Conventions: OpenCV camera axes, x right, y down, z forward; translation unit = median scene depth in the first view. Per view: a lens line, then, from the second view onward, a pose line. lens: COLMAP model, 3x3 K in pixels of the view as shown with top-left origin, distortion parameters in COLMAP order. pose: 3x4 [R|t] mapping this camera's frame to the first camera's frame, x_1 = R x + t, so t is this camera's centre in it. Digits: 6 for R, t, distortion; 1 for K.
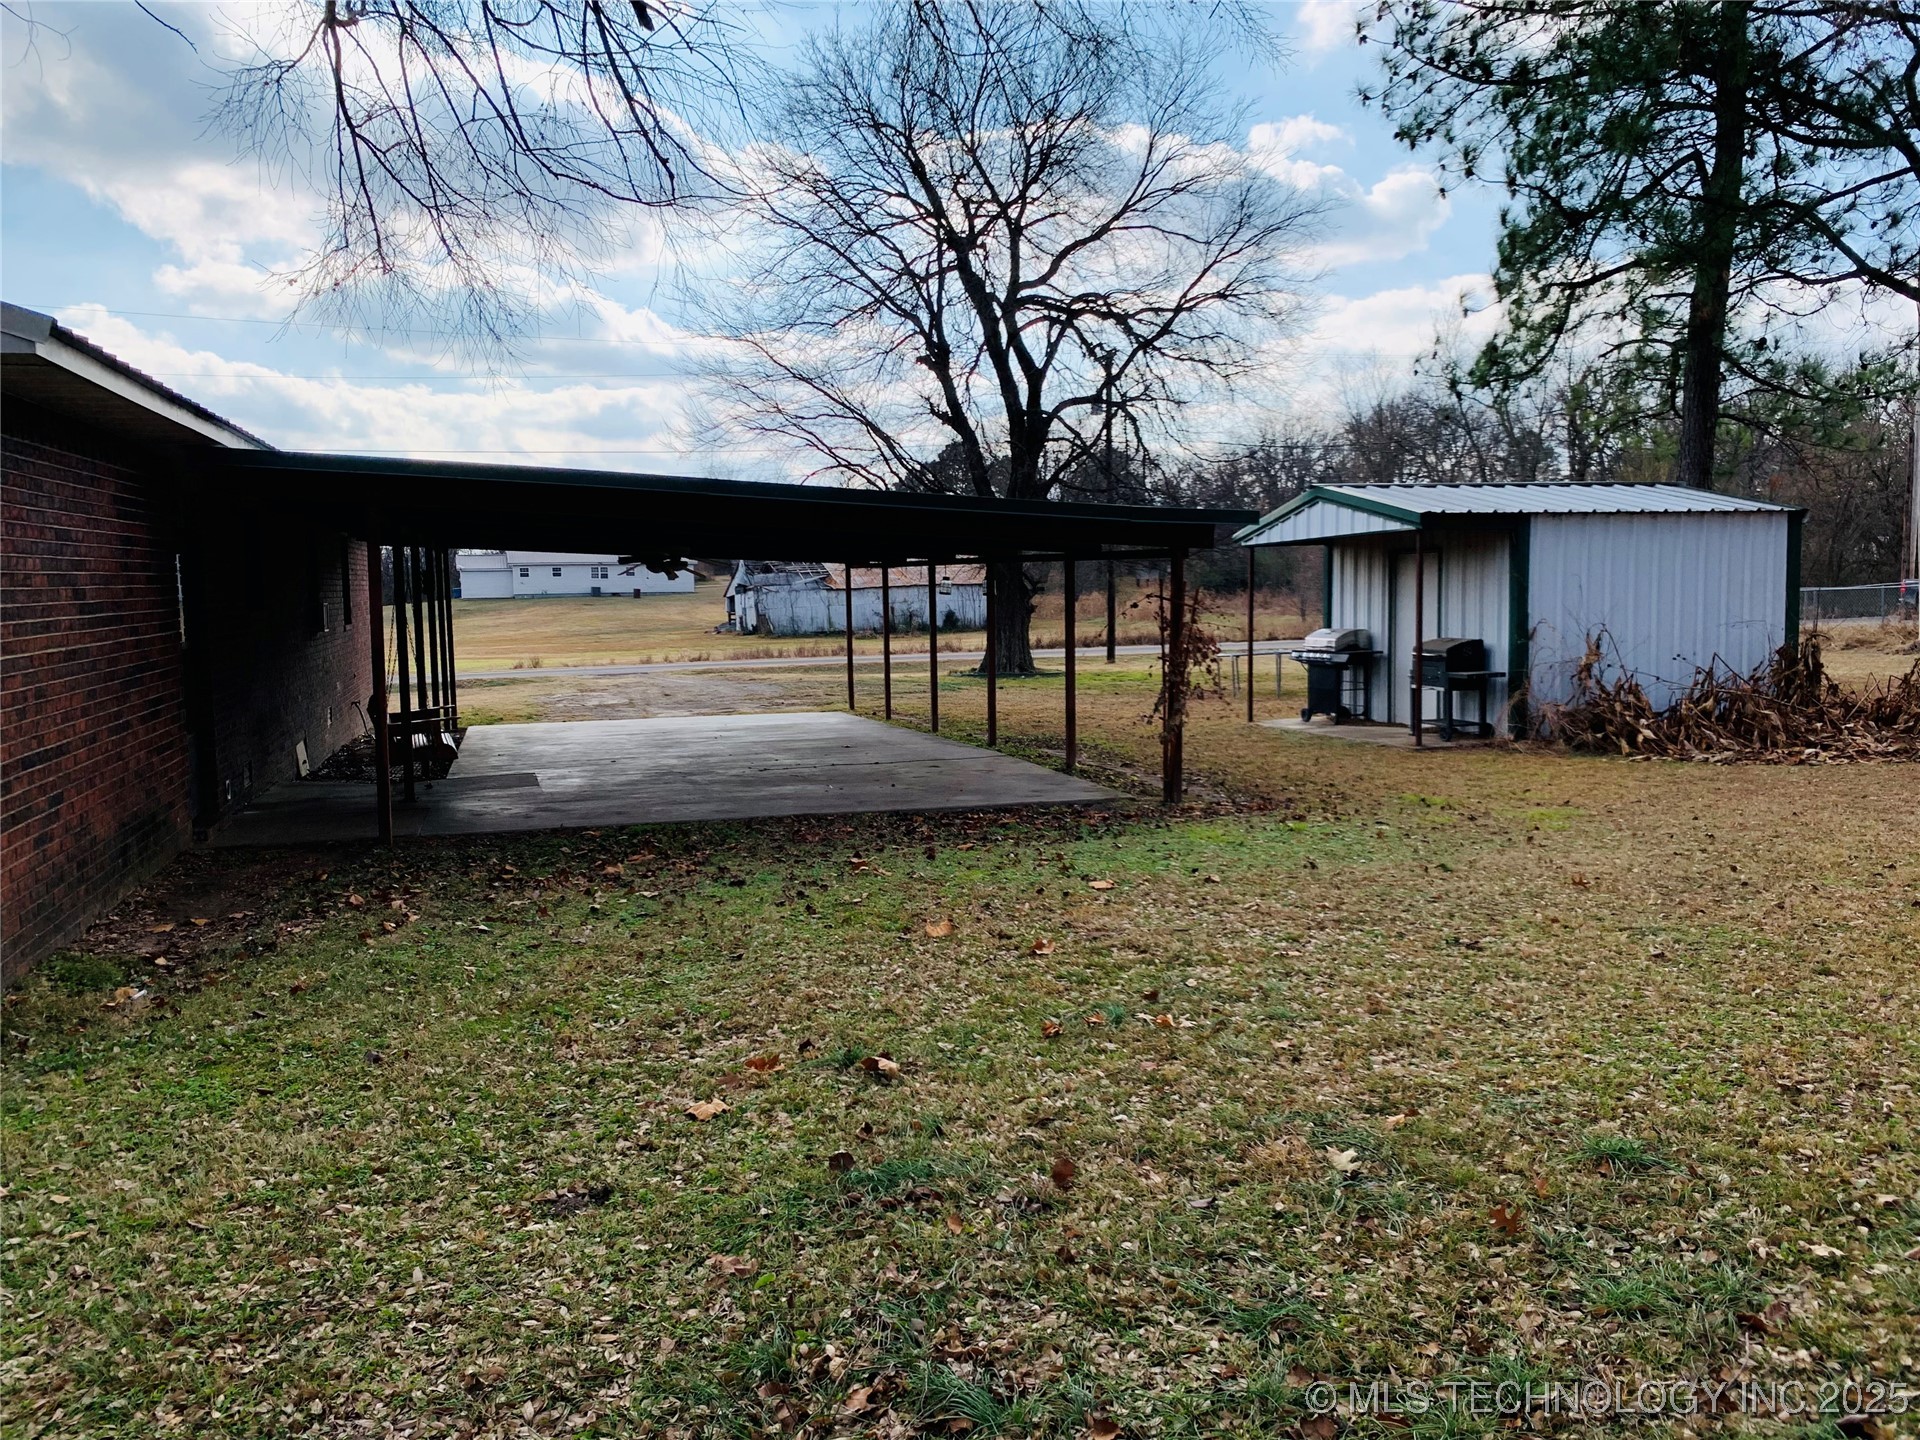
lens RADIAL K [[1421.8, 0, 959.6], [0, 1421.8, 694.7], [0, 0, 1]] dist [0.027011, 0.001811]
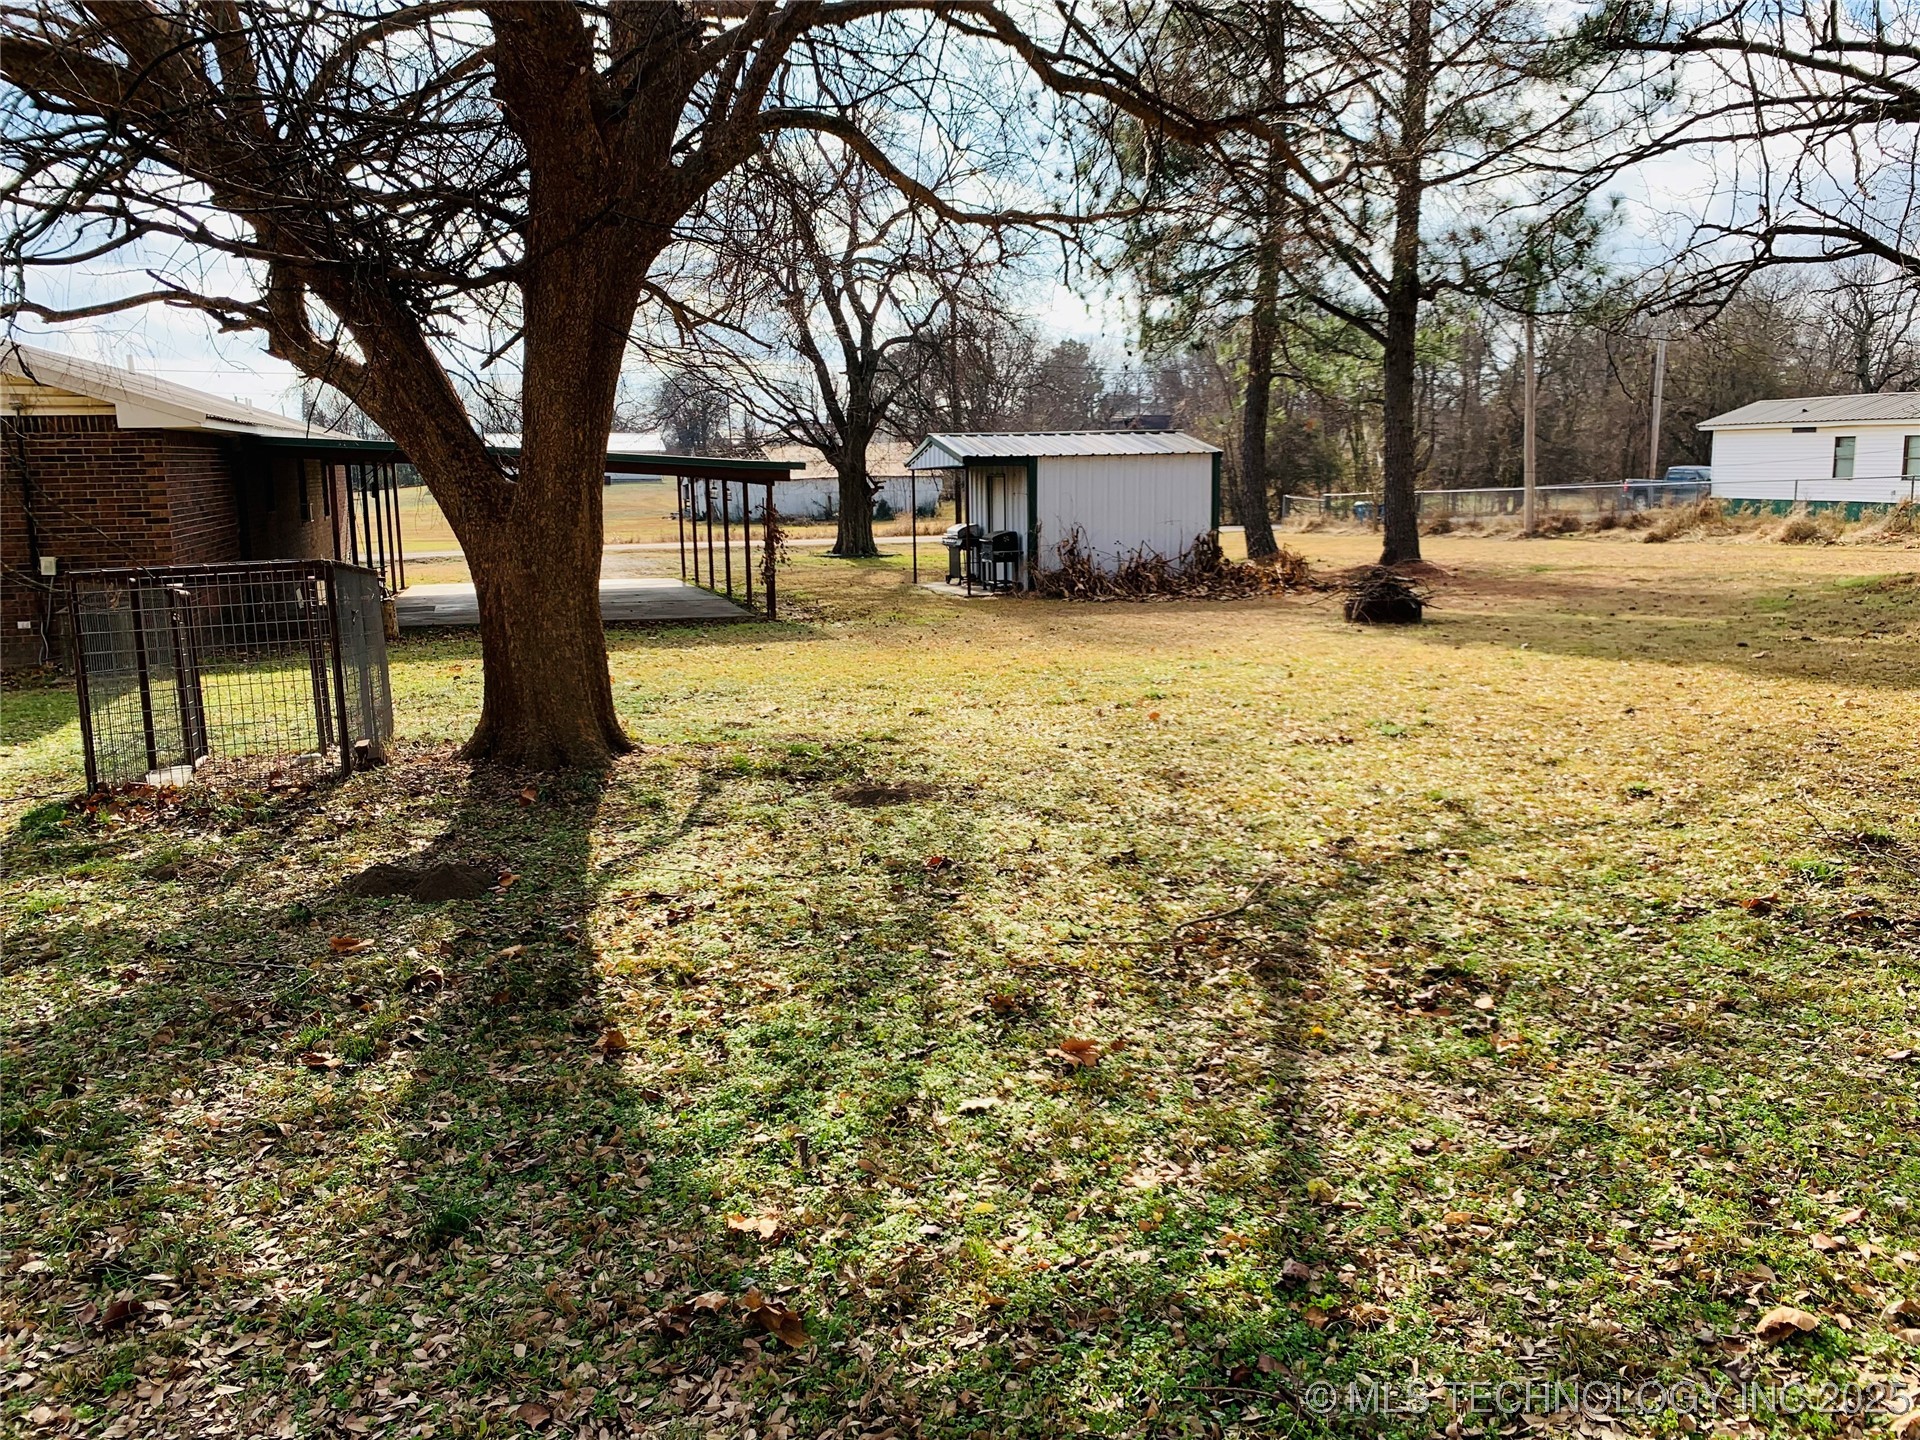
lens RADIAL K [[1491.3, 0, 966.0], [0, 1491.3, 713.0], [0, 0, 1]] dist [0.008653, -0.001206]
pose [[0.999926, 0.008480, -0.008770, 0.158558], [-0.007700, 0.996316, 0.085409, 0.011744], [0.009462, -0.085335, 0.996307, -0.361018]]
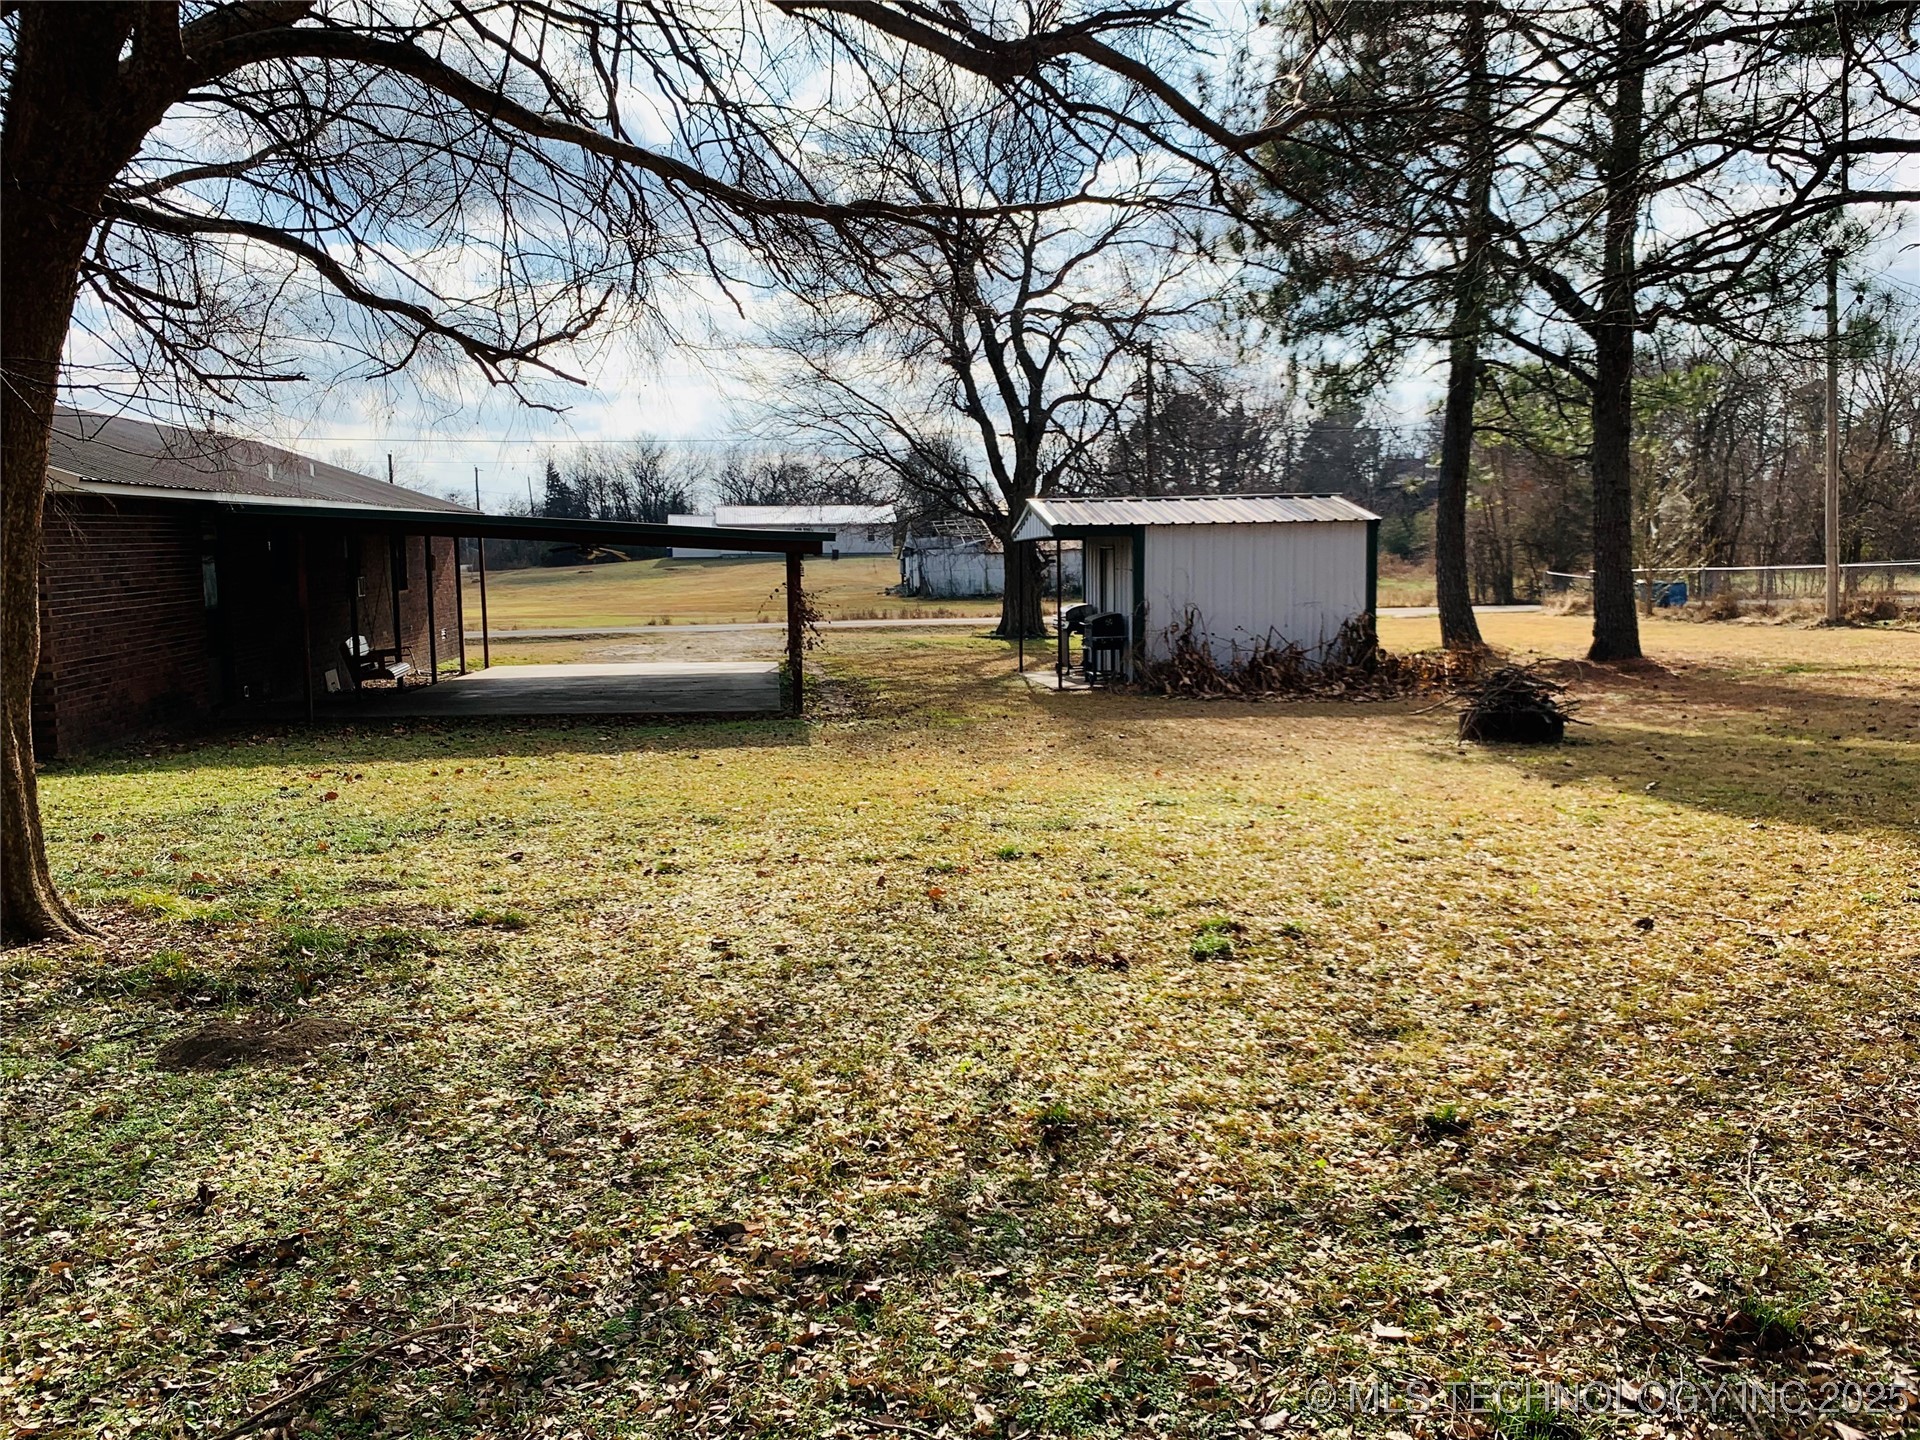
lens RADIAL K [[1576.1, 0, 960.0], [0, 1576.1, 720.0], [0, 0, 1]] dist [-0.005009, 0.003912]
pose [[0.980745, 0.030233, -0.192939, 0.249515], [-0.023211, 0.998987, 0.038554, 0.004681], [0.193909, -0.033333, 0.980453, -0.263033]]
